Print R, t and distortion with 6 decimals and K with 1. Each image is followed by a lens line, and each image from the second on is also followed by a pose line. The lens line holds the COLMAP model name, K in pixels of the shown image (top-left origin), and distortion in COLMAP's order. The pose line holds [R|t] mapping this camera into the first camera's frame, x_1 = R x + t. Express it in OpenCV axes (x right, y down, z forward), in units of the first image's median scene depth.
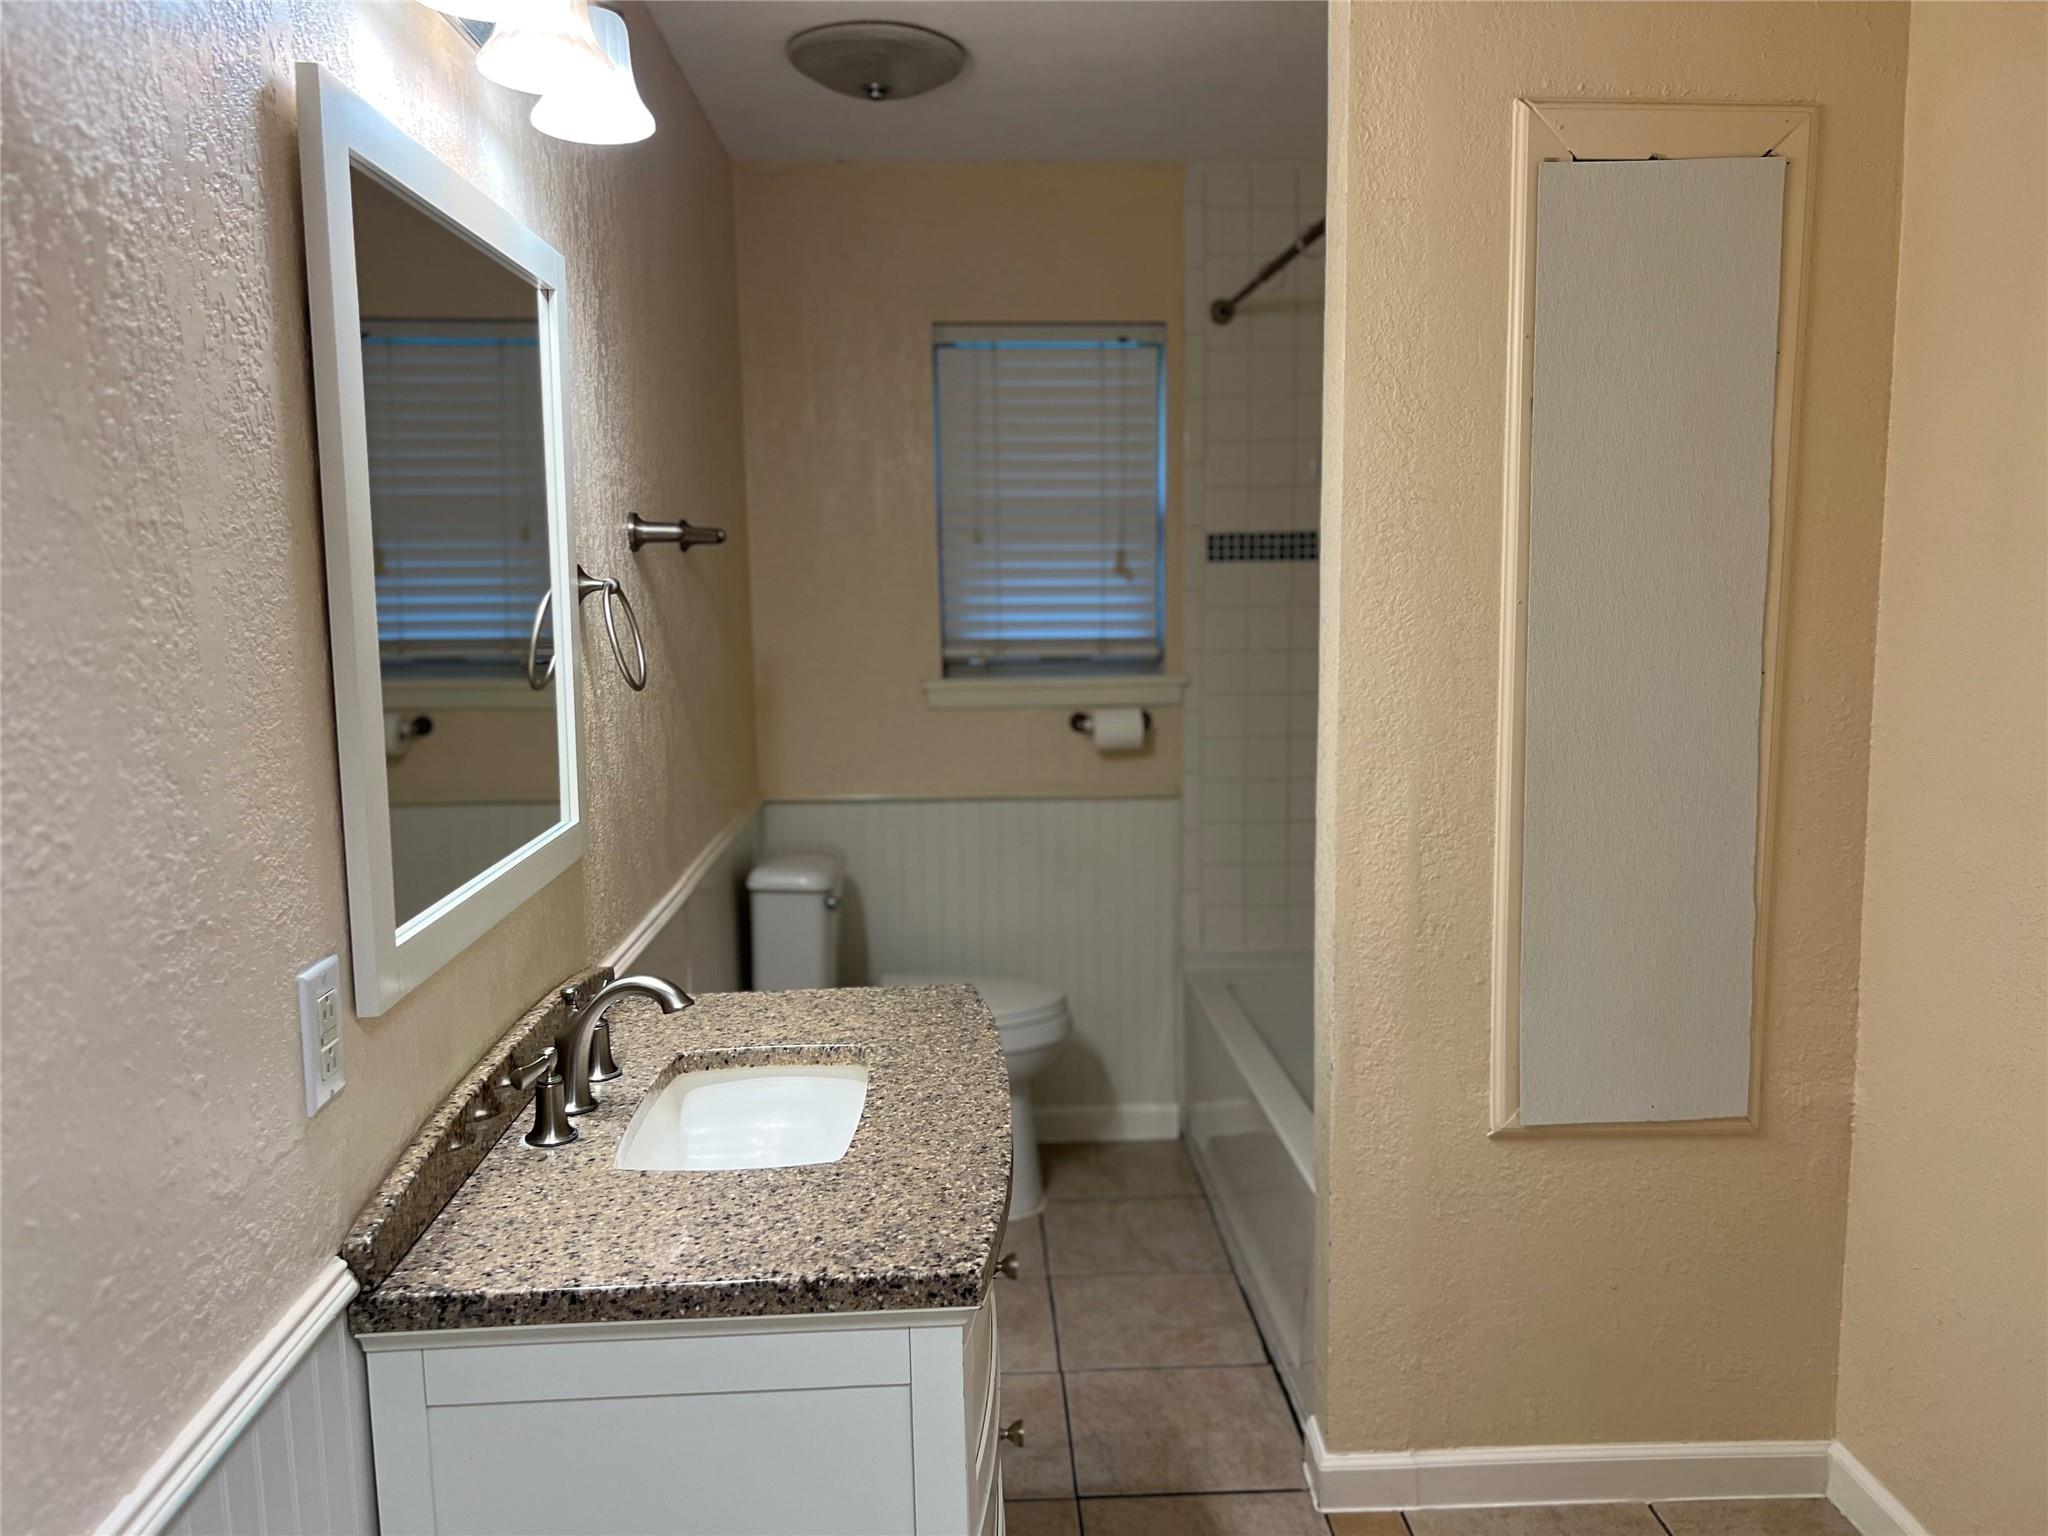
lens RADIAL K [[1549.9, 0, 1018.2], [0, 1549.9, 767.1], [0, 0, 1]] dist [0.047583, -0.050946]
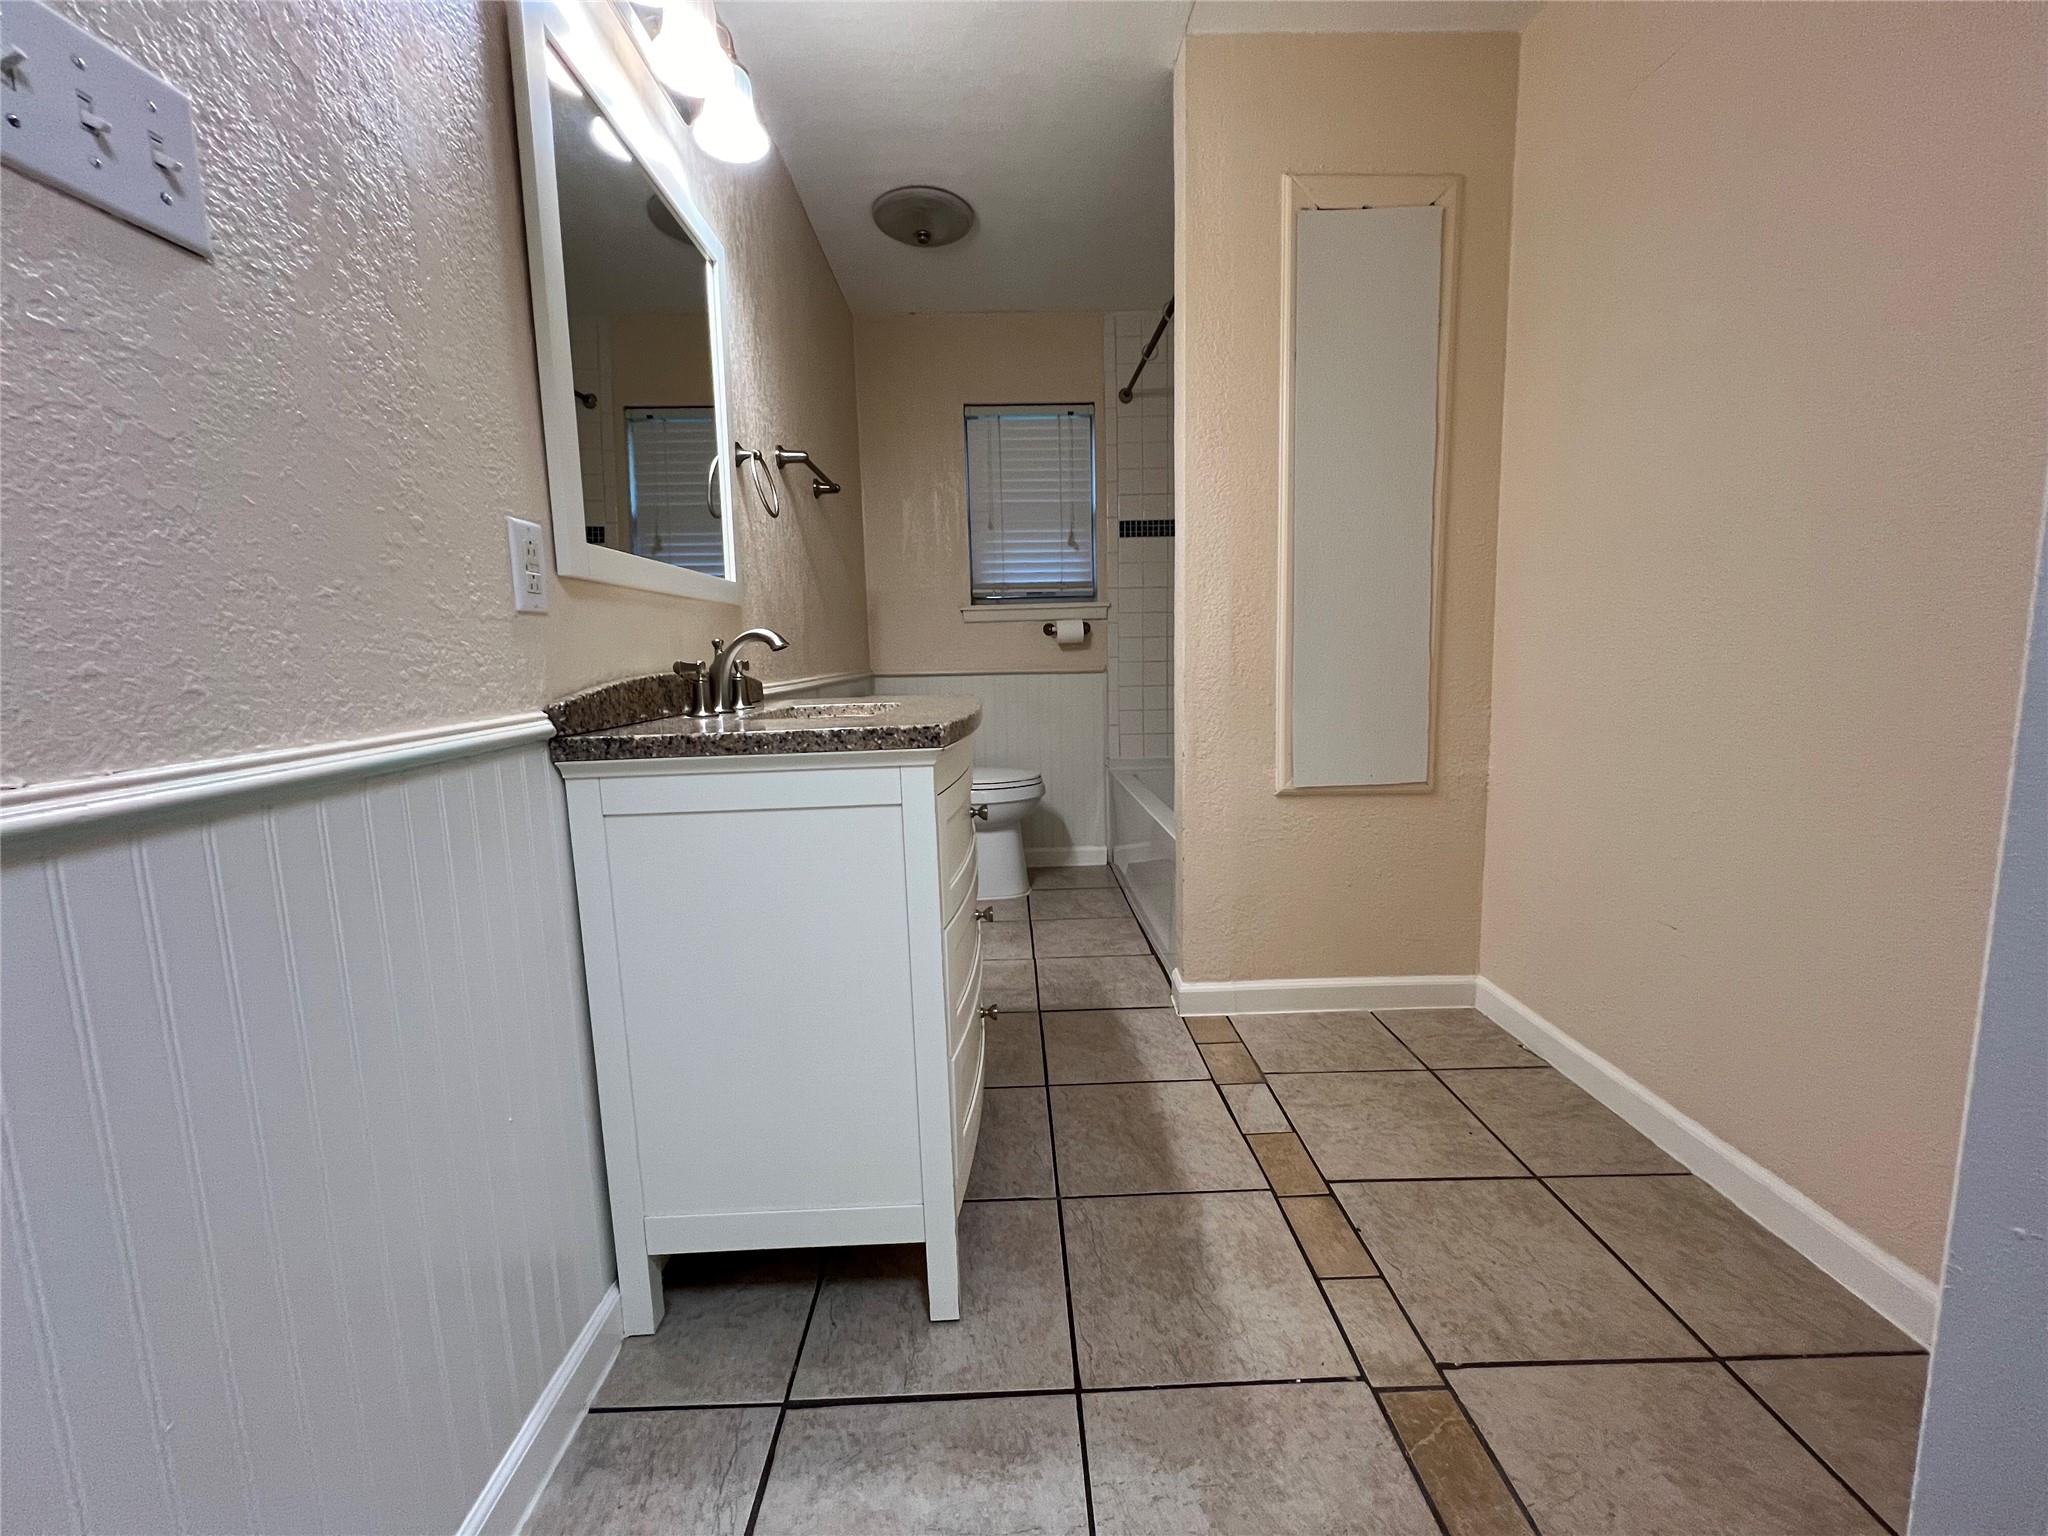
lens RADIAL K [[821.2, 0, 1018.9], [0, 821.2, 761.4], [0, 0, 1]] dist [0.000900, 0.000610]
pose [[0.999694, -0.009317, -0.022911, 0.039654], [0.009234, 0.999950, -0.003744, 0.197971], [0.022944, 0.003532, 0.999731, 0.088046]]
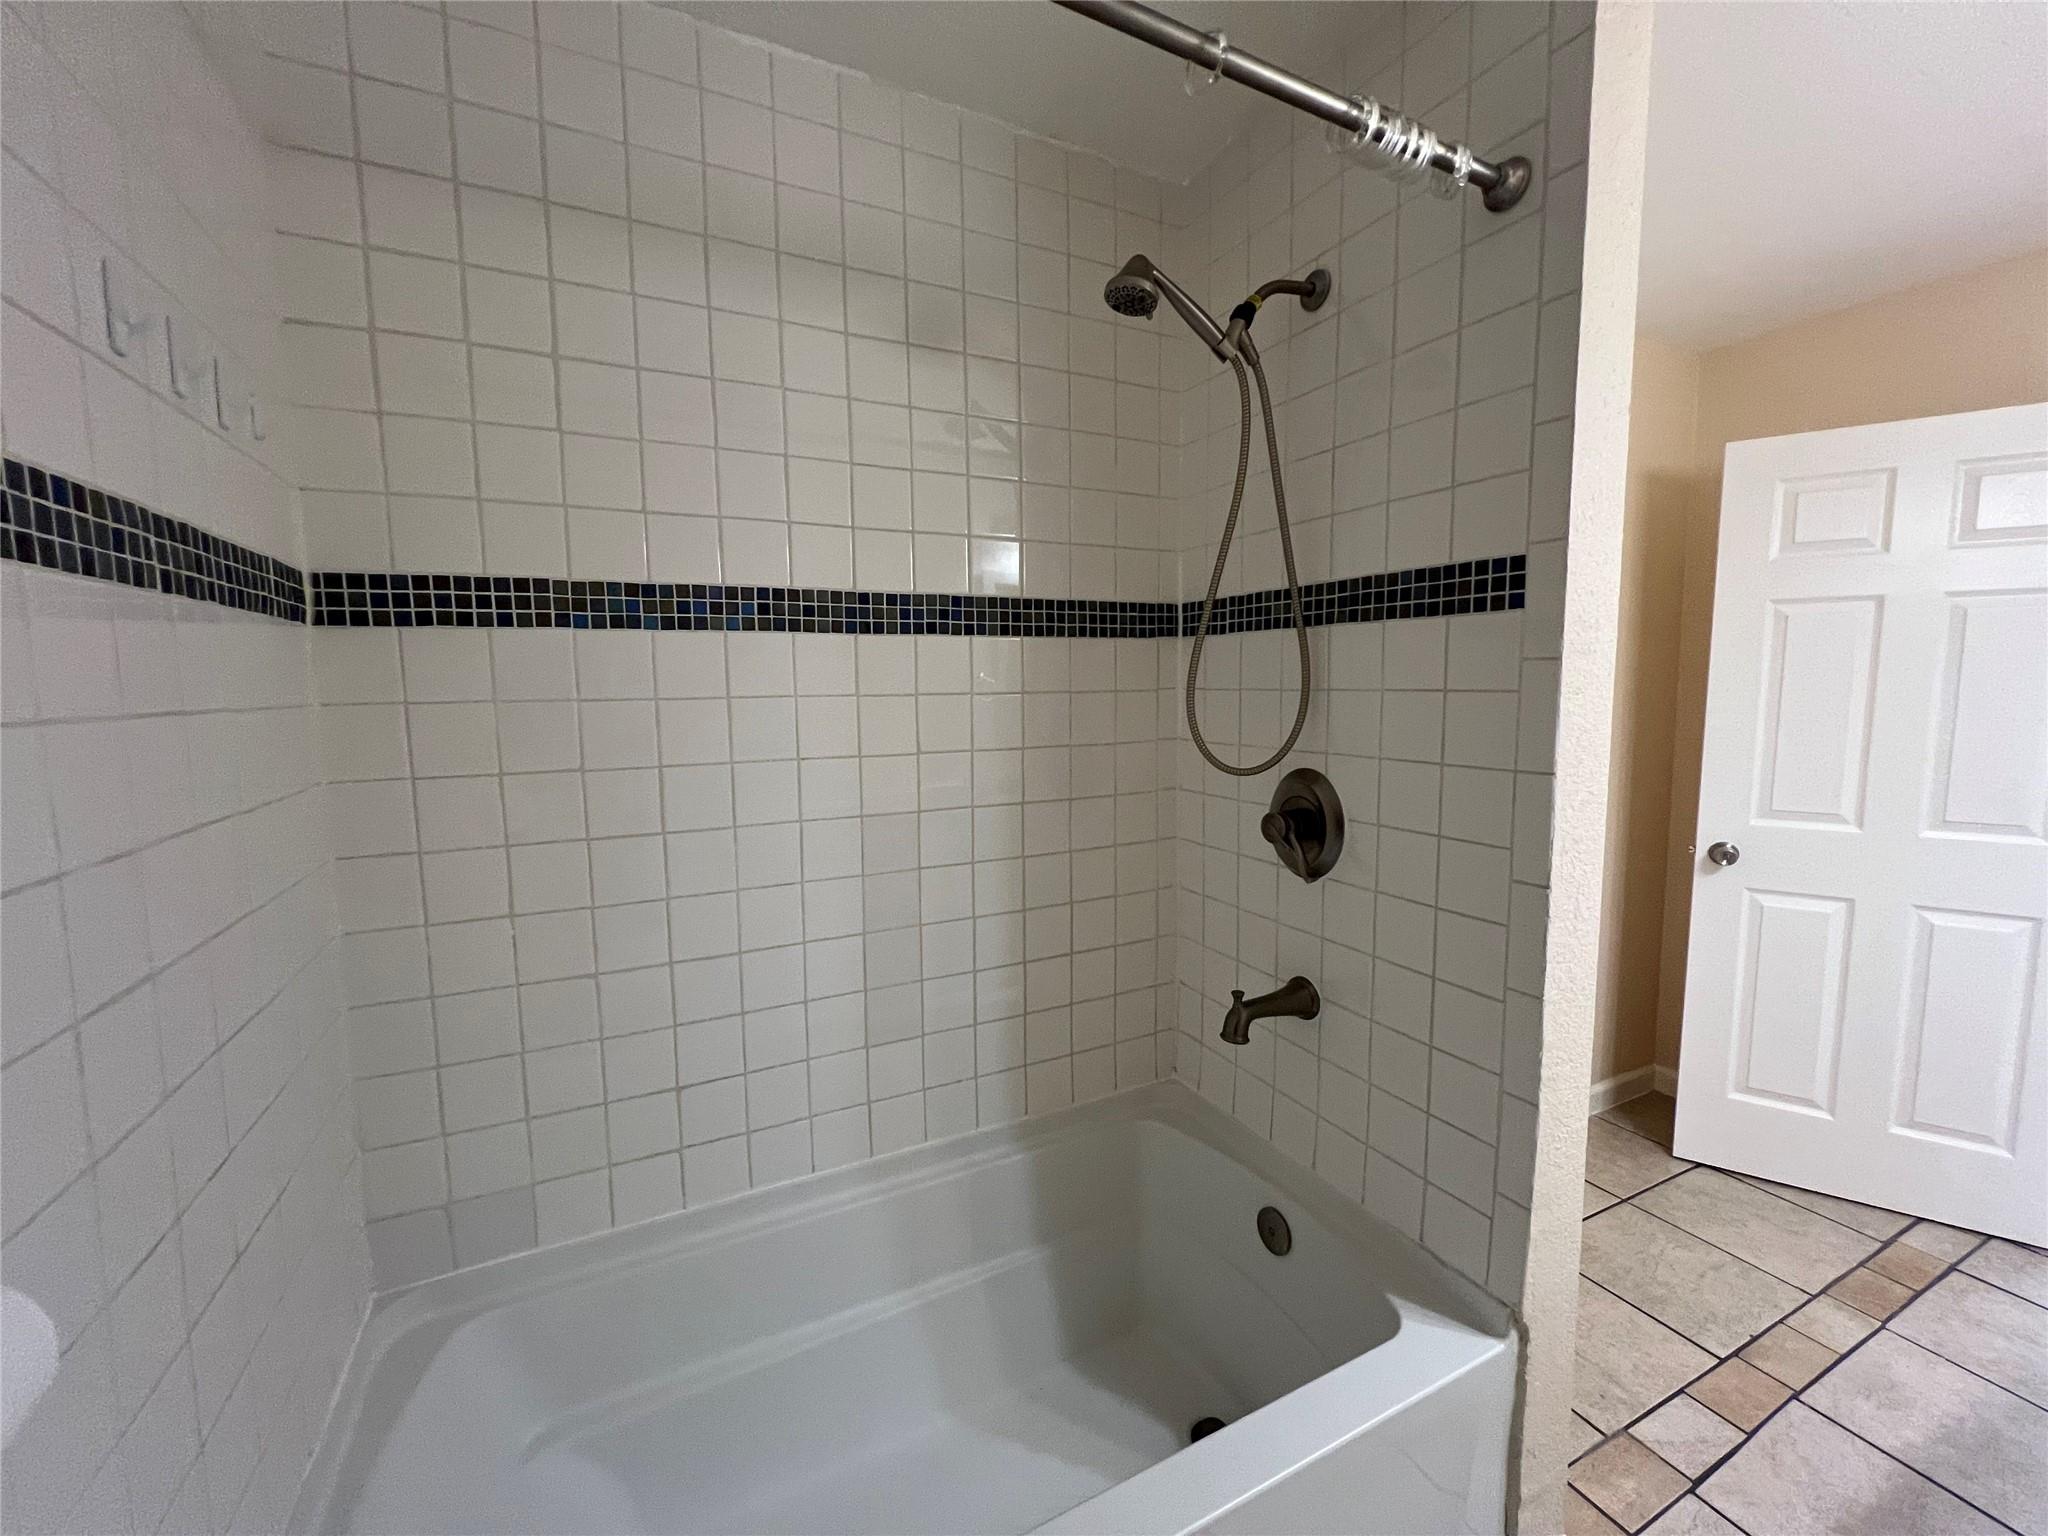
lens RADIAL K [[821.2, 0, 1018.0], [0, 821.2, 767.0], [0, 0, 1]] dist [0.000900, 0.000610]
pose [[-0.407478, -0.076836, 0.909977, -0.096050], [0.133096, 0.980818, 0.142416, -0.154830], [-0.903464, 0.179145, -0.389436, 1.453466]]
